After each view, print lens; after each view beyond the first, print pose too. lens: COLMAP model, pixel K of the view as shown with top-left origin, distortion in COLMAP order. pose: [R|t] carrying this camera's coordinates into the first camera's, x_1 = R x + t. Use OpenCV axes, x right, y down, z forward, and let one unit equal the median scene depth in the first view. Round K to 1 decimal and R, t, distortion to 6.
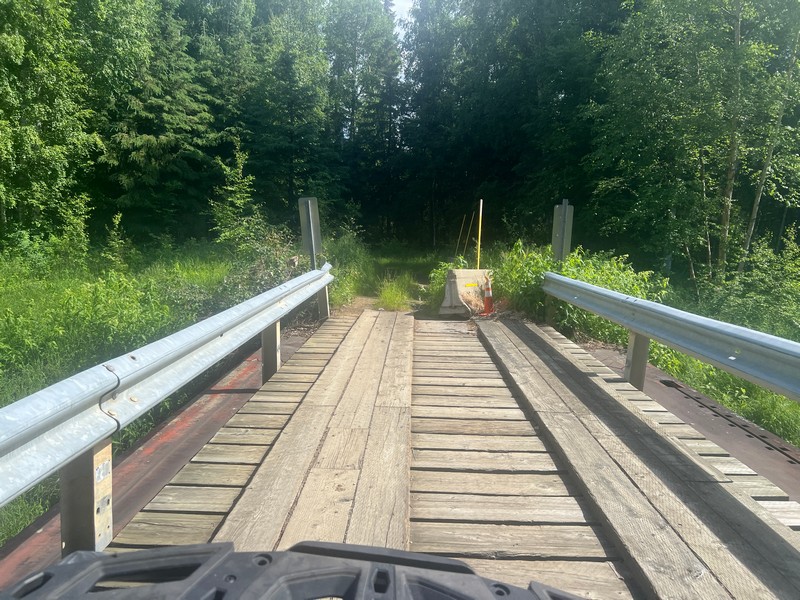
lens RADIAL K [[609.9, 0, 402.4], [0, 609.9, 303.1], [0, 0, 1]] dist [0.075052, -0.073475]
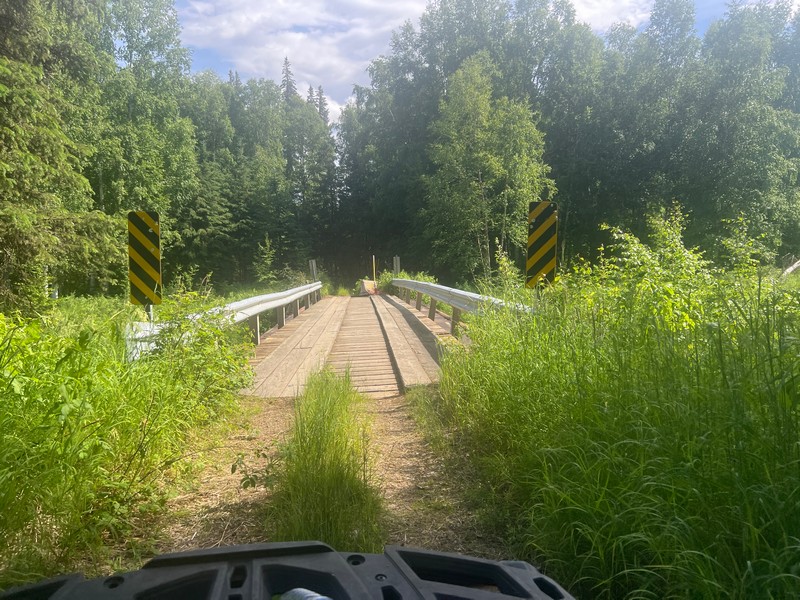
lens RADIAL K [[609.9, 0, 400.3], [0, 609.9, 295.7], [0, 0, 1]] dist [0.075052, -0.073475]
pose [[0.993714, -0.074135, 0.083878, 0.005178], [0.080807, 0.993582, -0.079156, 0.115706], [-0.077472, 0.085436, 0.993327, -0.838895]]
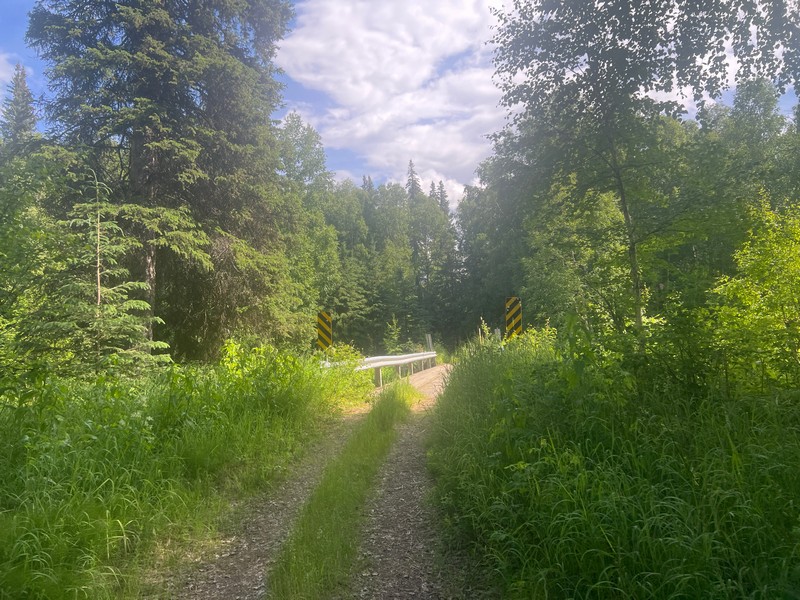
lens RADIAL K [[609.9, 0, 405.5], [0, 609.9, 301.0], [0, 0, 1]] dist [0.075052, -0.073475]
pose [[0.986977, -0.116022, -0.111422, 0.063579], [0.090813, 0.973609, -0.209375, 0.169537], [0.132773, 0.196529, 0.971467, -1.137405]]
